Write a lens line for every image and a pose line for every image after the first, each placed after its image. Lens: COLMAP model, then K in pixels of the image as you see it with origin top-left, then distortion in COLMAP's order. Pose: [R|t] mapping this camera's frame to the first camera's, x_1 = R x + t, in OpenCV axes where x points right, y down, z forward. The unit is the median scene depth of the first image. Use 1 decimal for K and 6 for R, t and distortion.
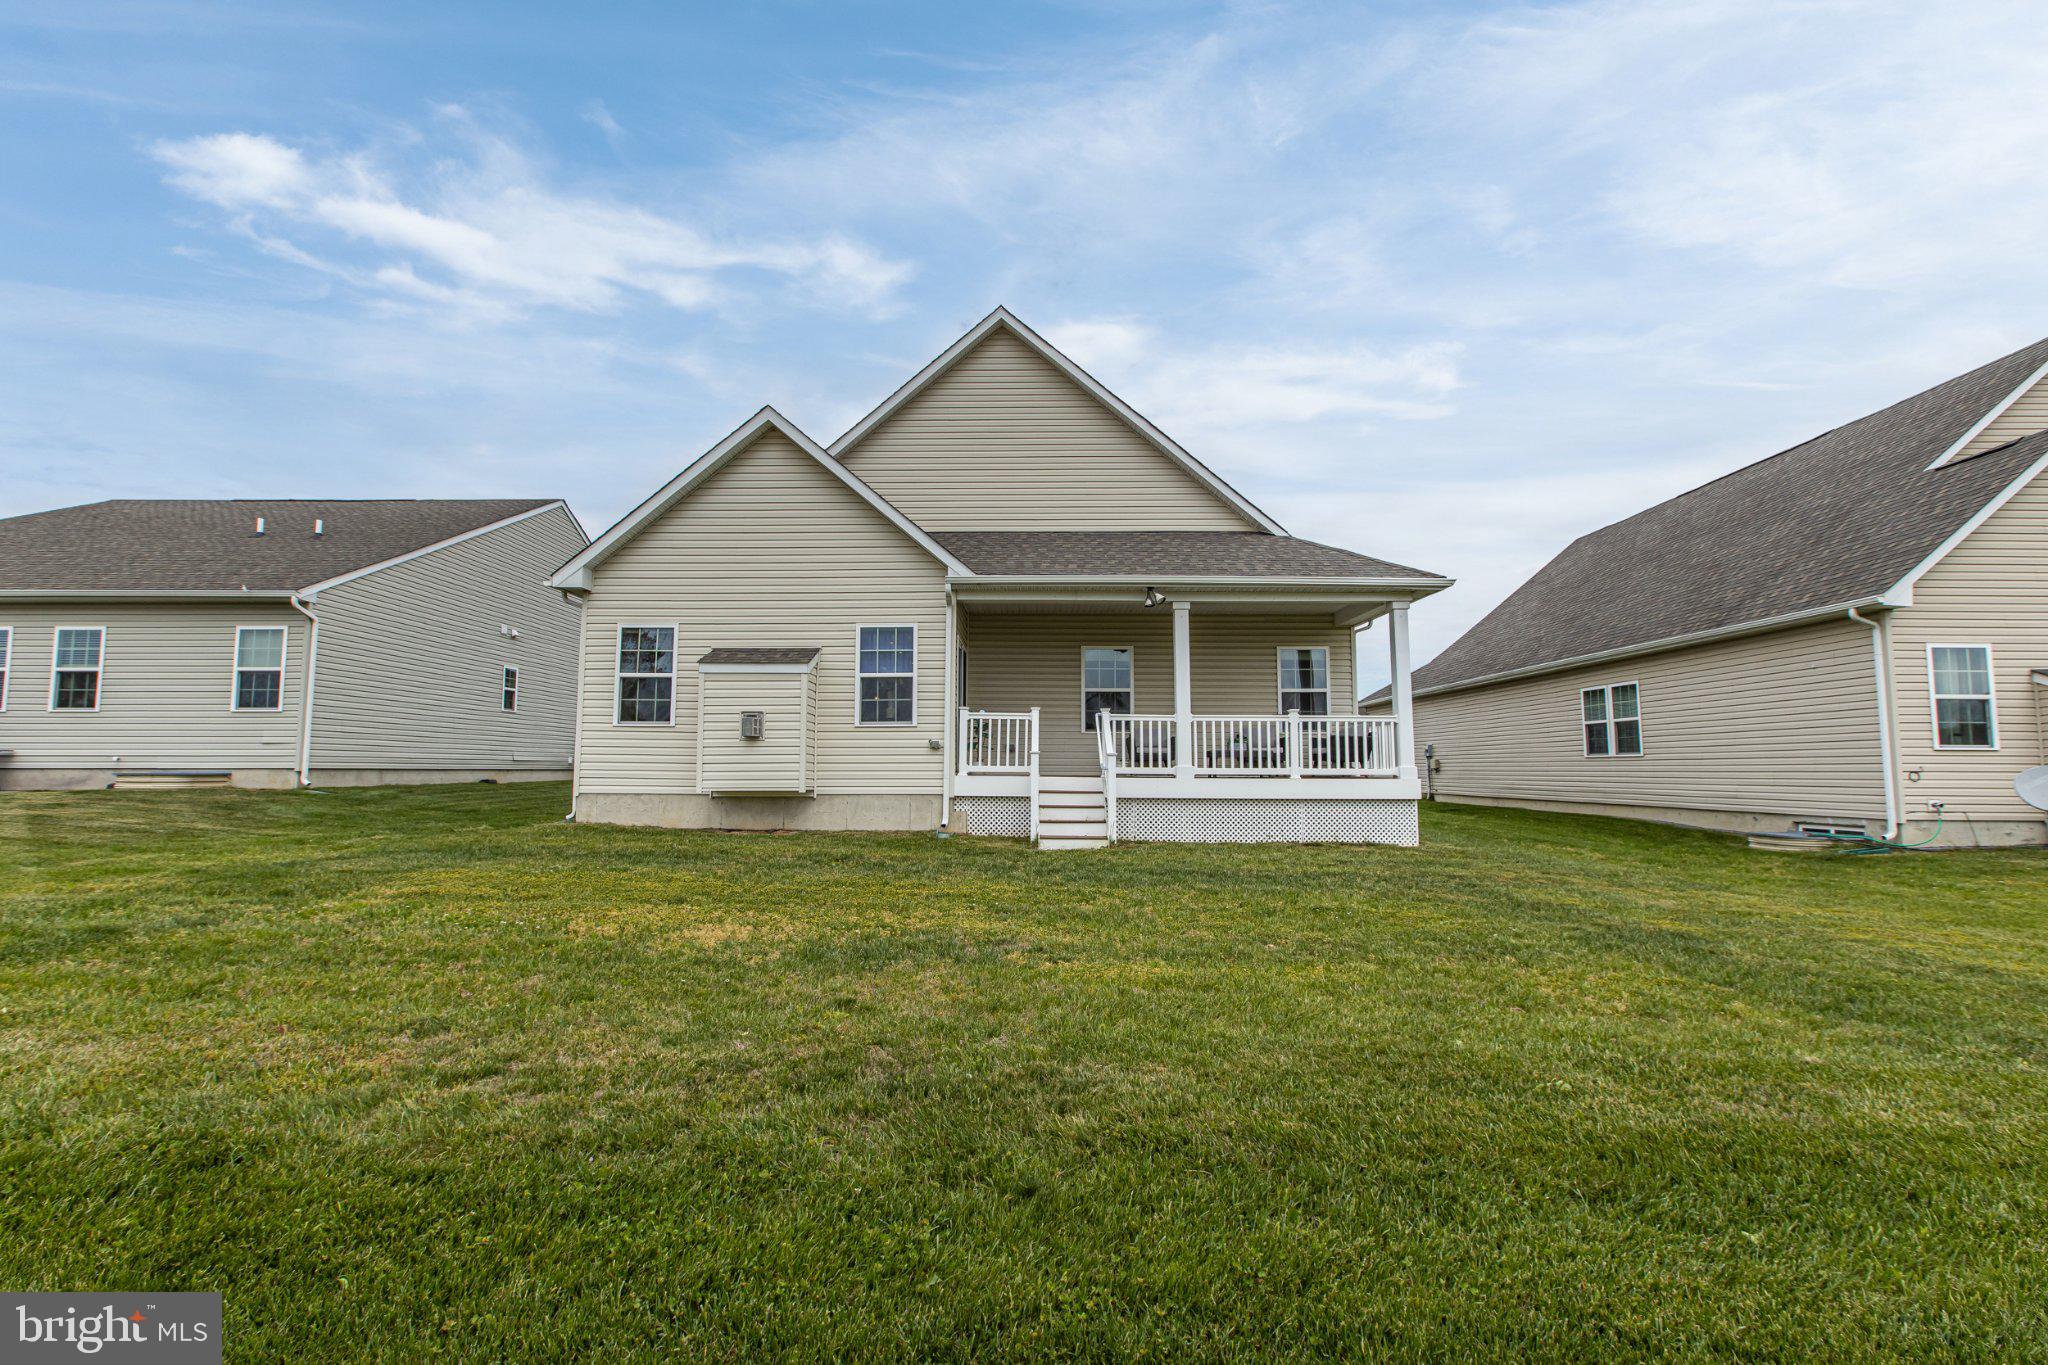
lens RADIAL K [[906.2, 0, 1021.1], [0, 906.2, 688.5], [0, 0, 1]] dist [-0.003508, 0.000751]
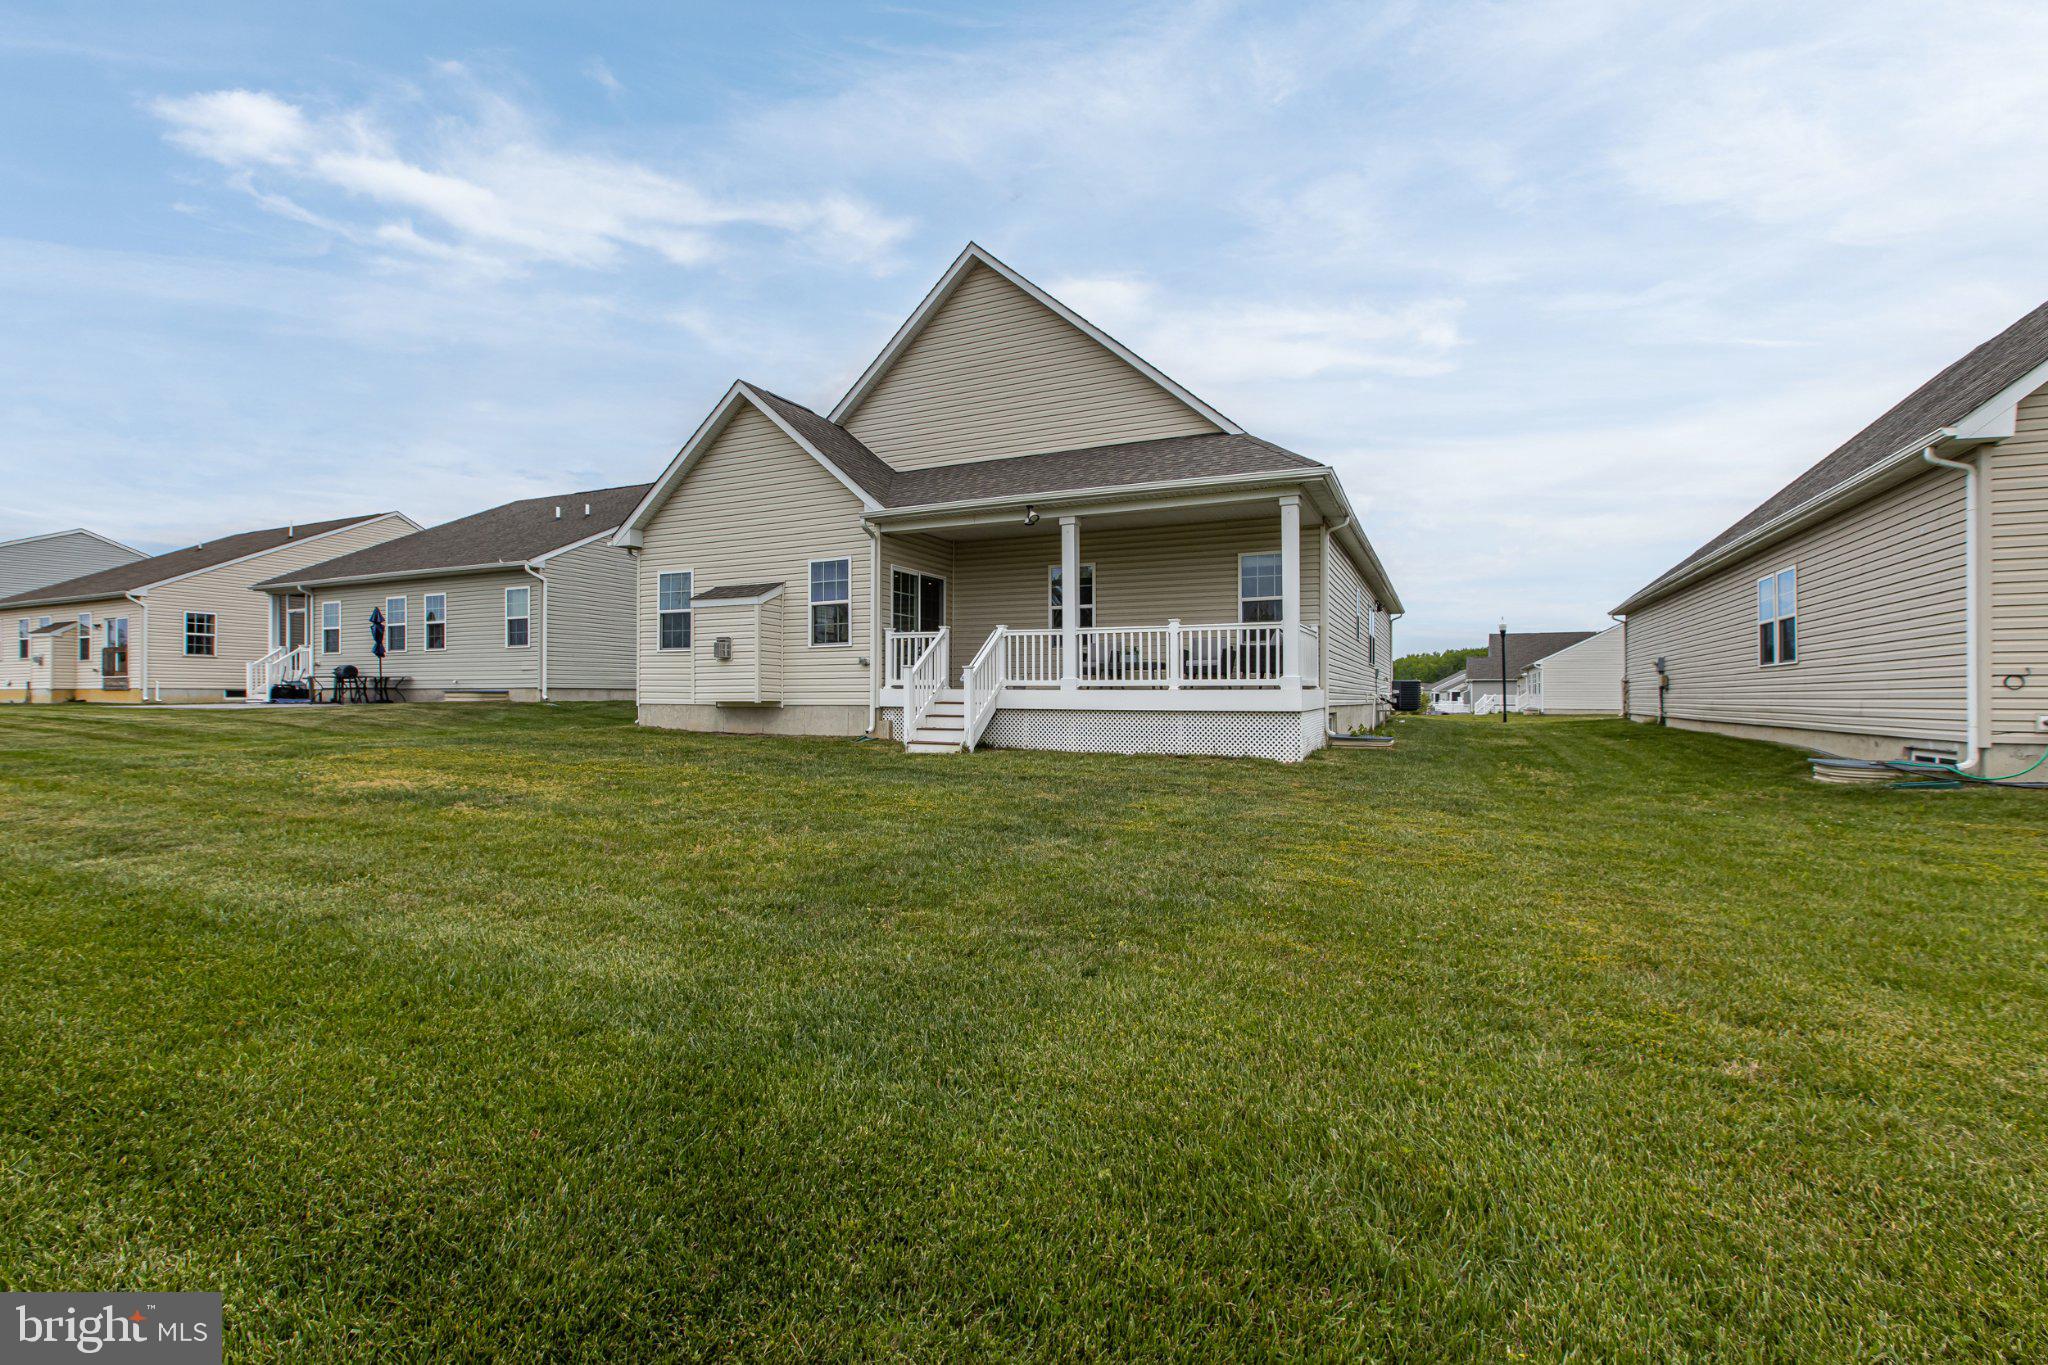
lens RADIAL K [[906.2, 0, 1020.1], [0, 906.2, 686.1], [0, 0, 1]] dist [-0.003508, 0.000751]
pose [[0.909268, -0.006581, -0.416159, 0.553231], [0.039462, 0.996734, 0.070459, 0.019718], [0.414336, -0.080489, 0.906558, 0.042888]]
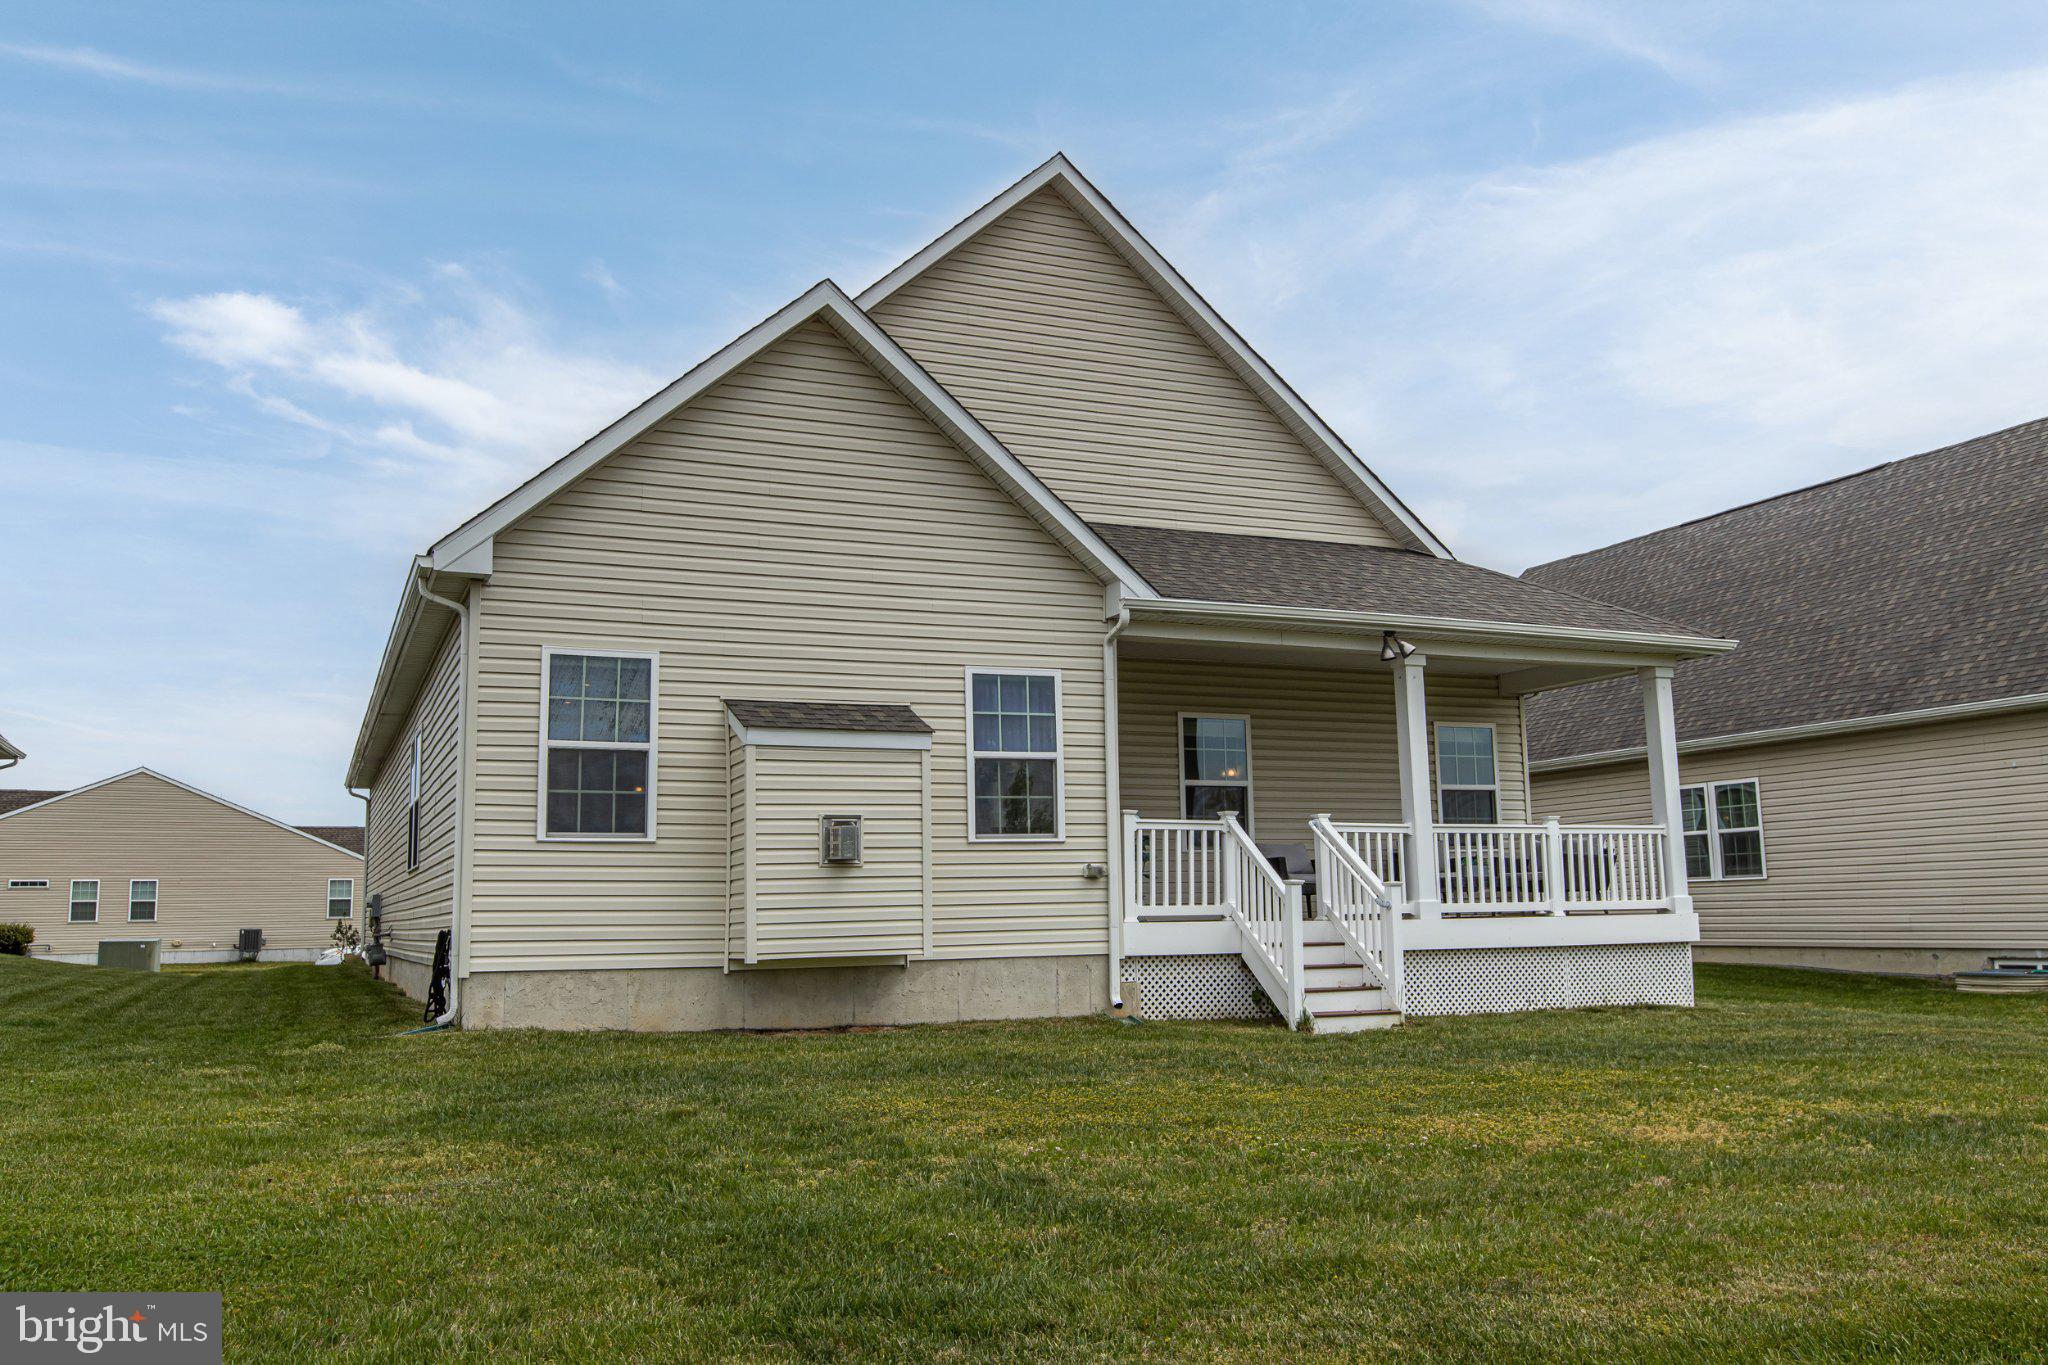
lens RADIAL K [[1650.3, 0, 1014.0], [0, 1650.3, 678.3], [0, 0, 1]] dist [-0.020849, -0.010857]
pose [[0.914574, 0.038487, 0.402584, -0.587040], [-0.016293, 0.998160, -0.058411, -0.001973], [-0.404091, 0.046862, 0.913518, 0.009131]]
